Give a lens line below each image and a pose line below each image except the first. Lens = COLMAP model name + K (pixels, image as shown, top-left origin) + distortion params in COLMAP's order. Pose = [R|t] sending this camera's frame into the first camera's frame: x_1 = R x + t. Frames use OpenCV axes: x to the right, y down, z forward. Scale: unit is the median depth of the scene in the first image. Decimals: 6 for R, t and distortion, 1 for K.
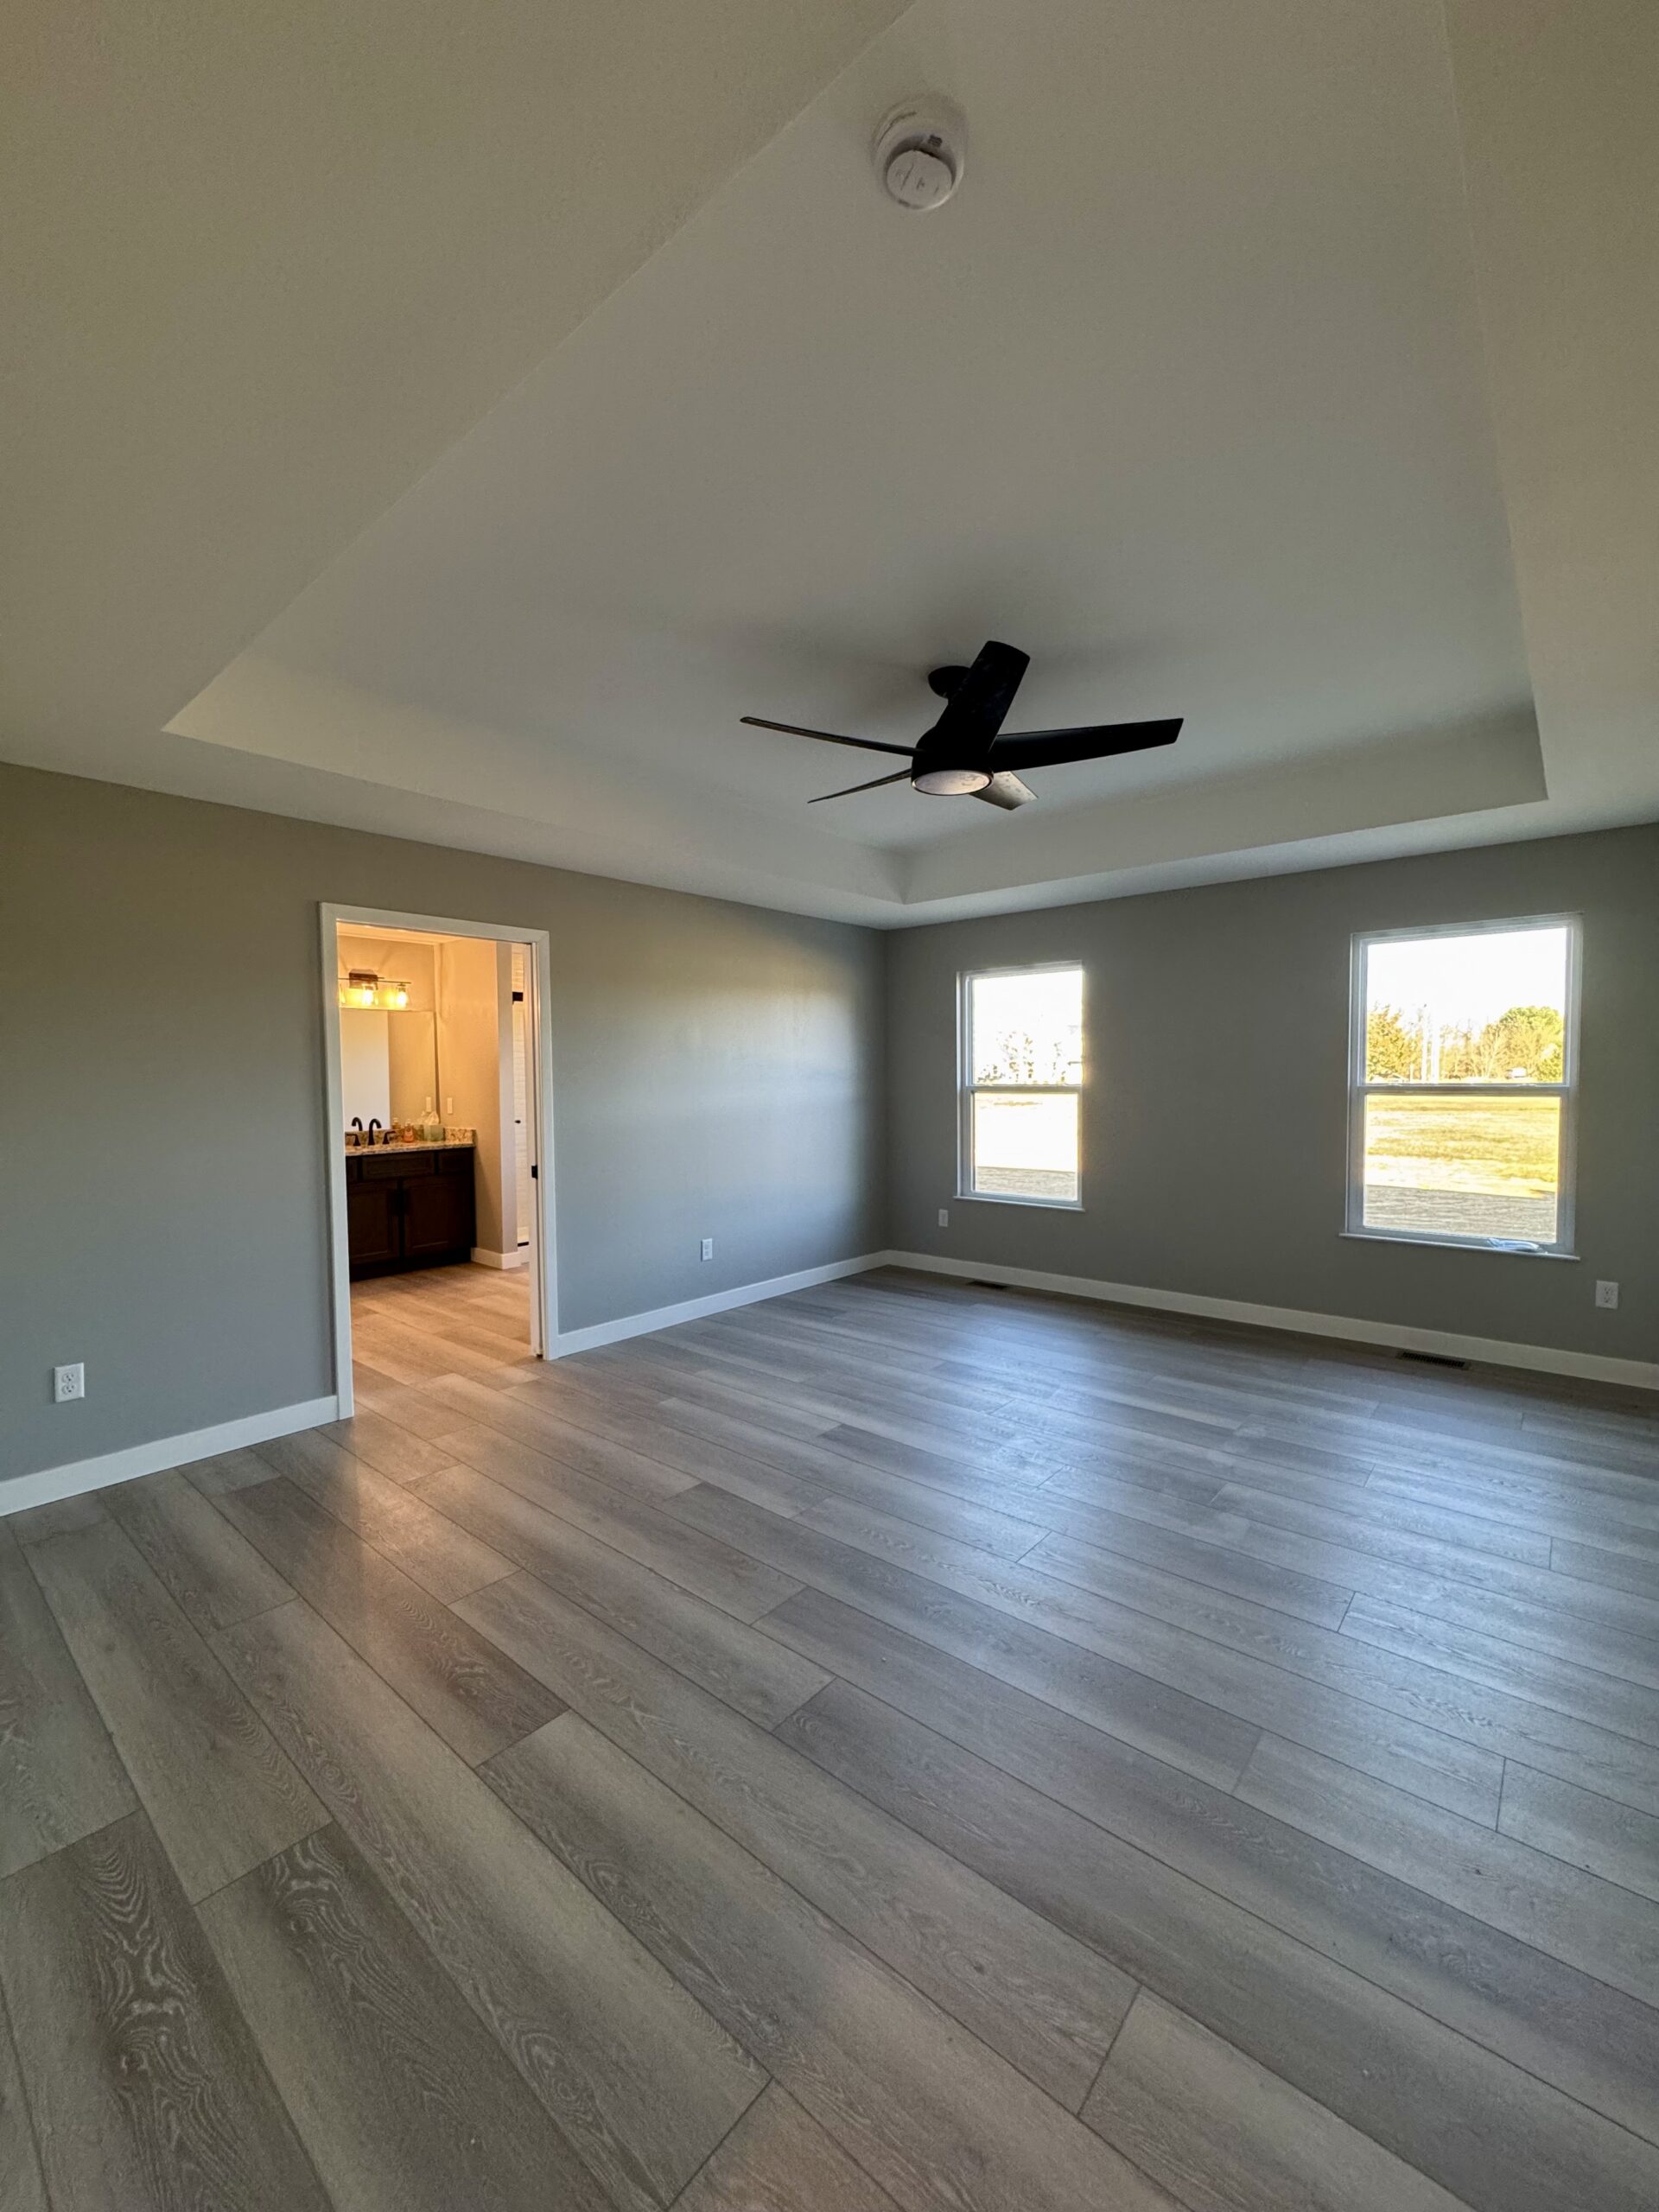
lens RADIAL K [[883.5, 0, 832.6], [0, 883.5, 1108.6], [0, 0, 1]] dist [-0.000561, 0.000138]
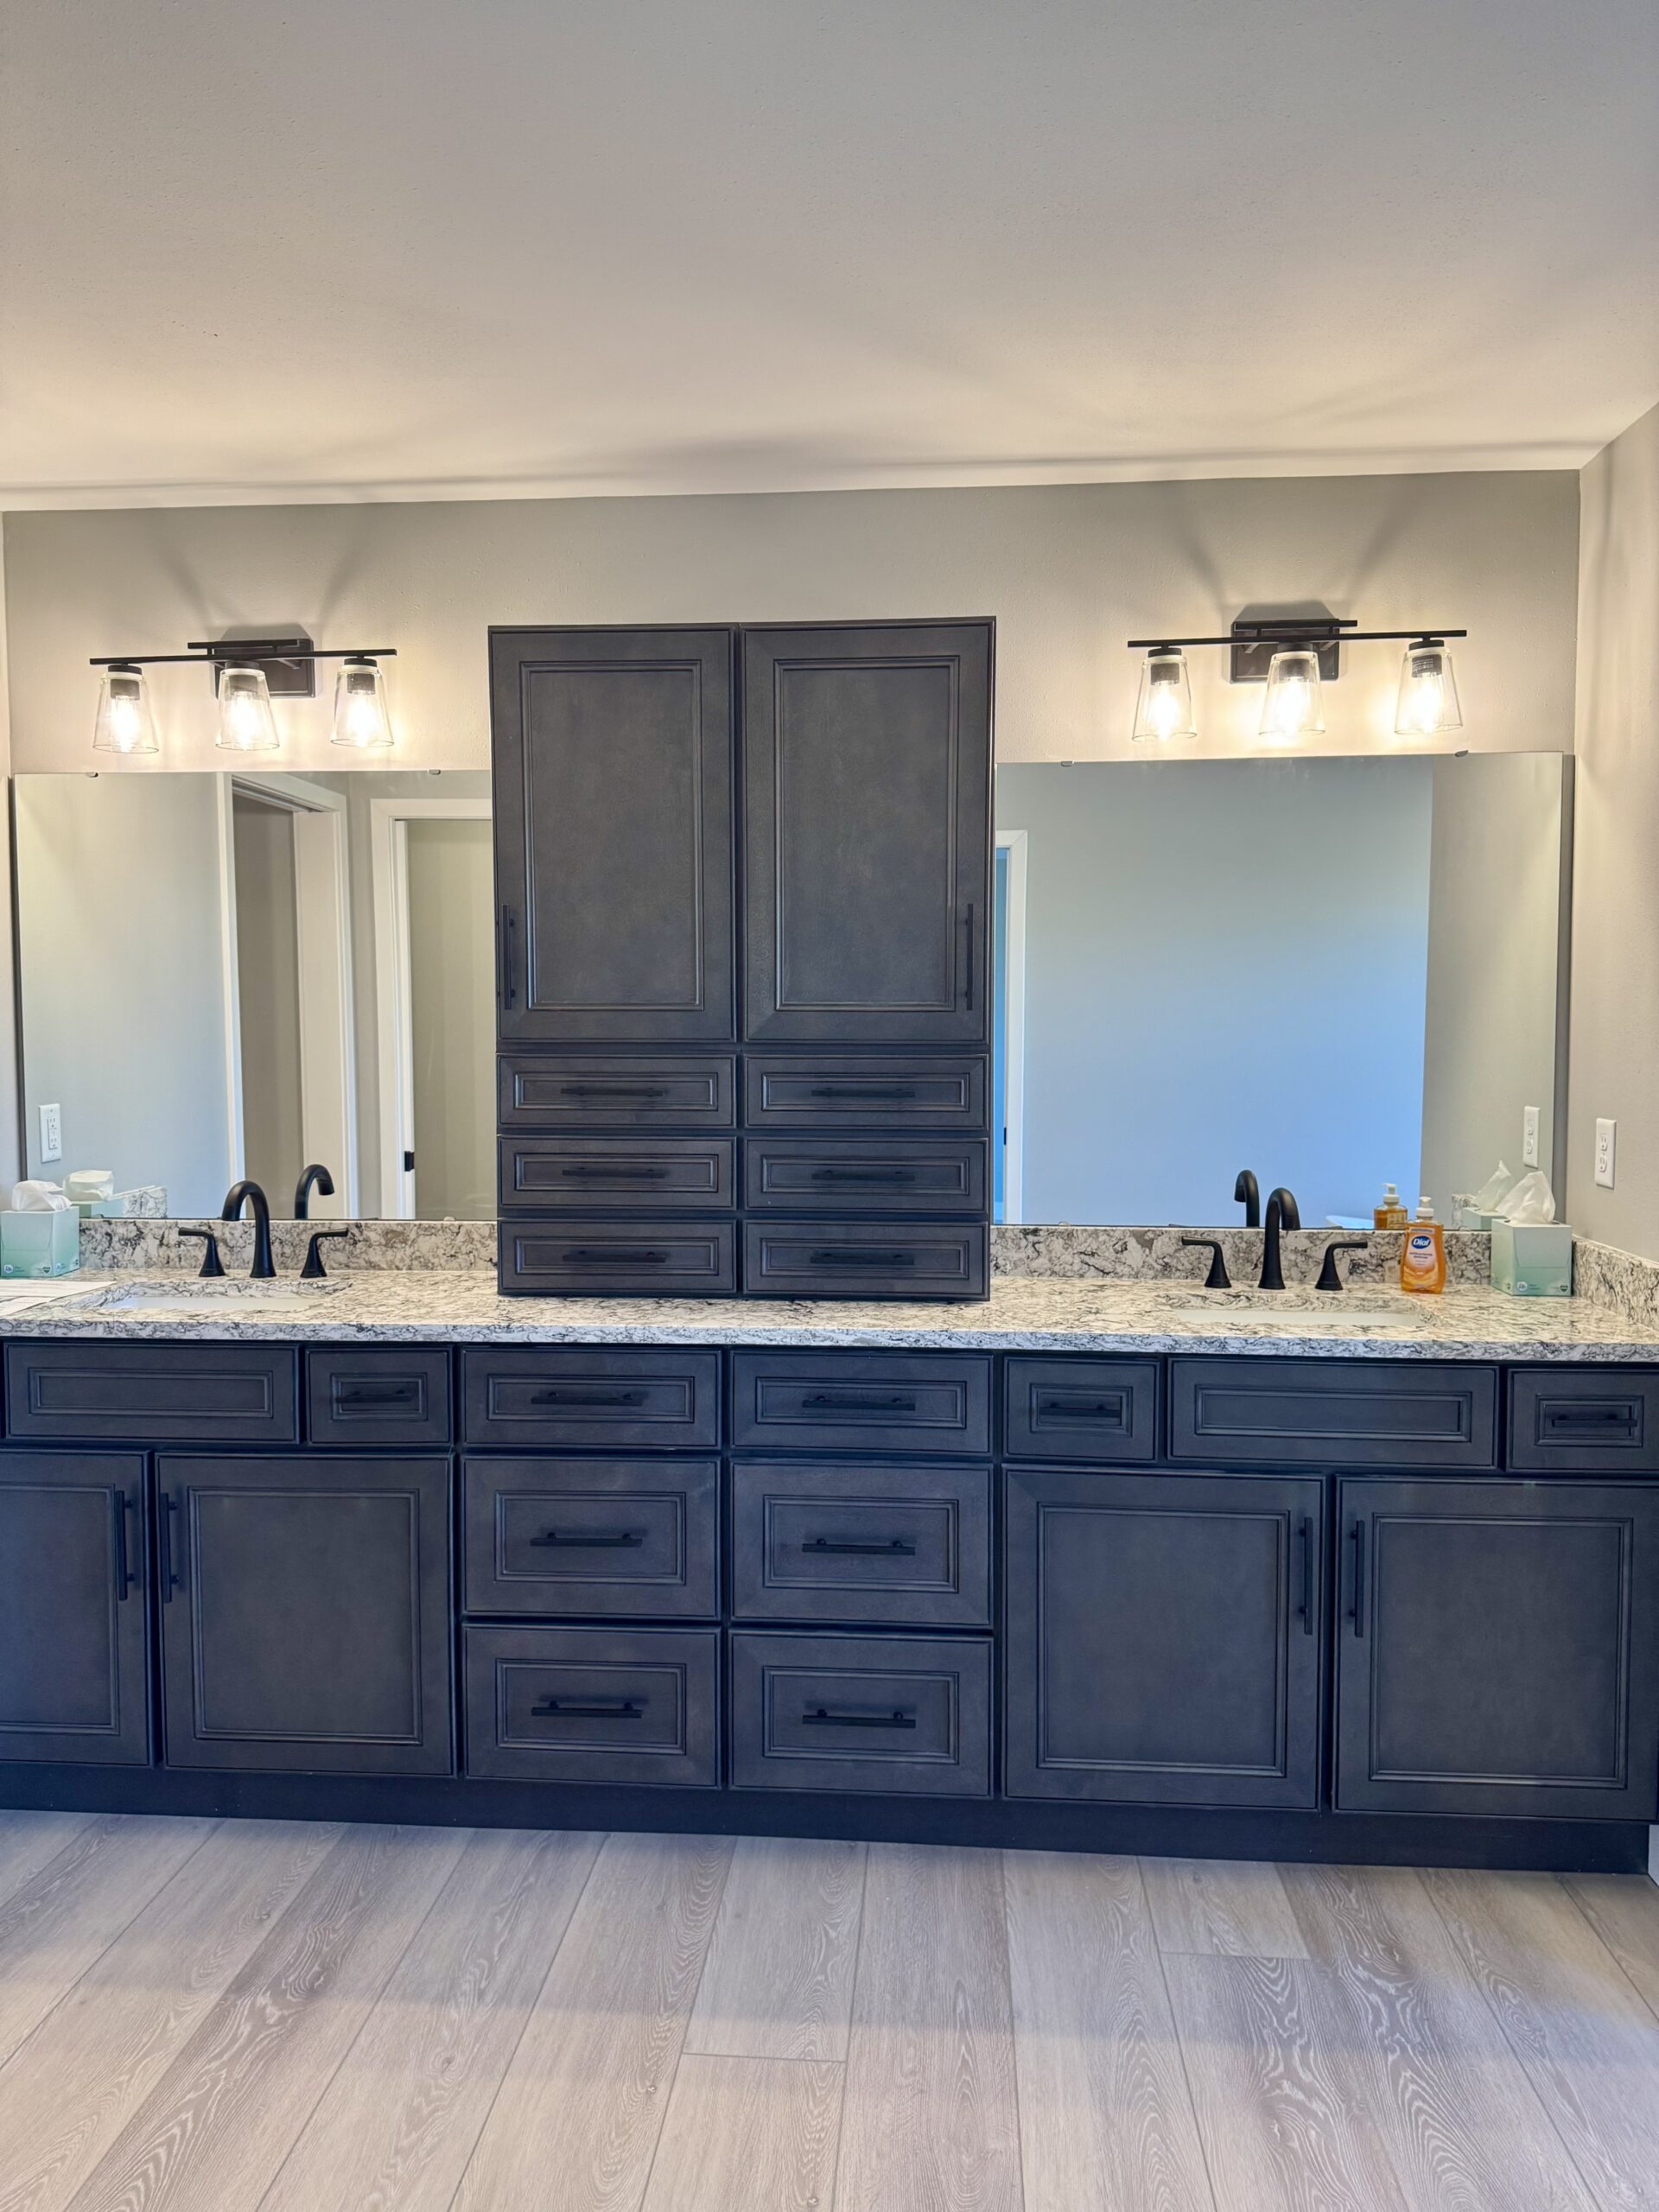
lens RADIAL K [[1544.1, 0, 823.1], [0, 1544.1, 1105.9], [0, 0, 1]] dist [0.111842, -0.162387]
pose [[0.588494, 0.060734, -0.806217, -0.233800], [-0.041075, 0.998133, 0.045210, -0.026696], [0.807458, 0.006509, 0.589889, 0.620552]]
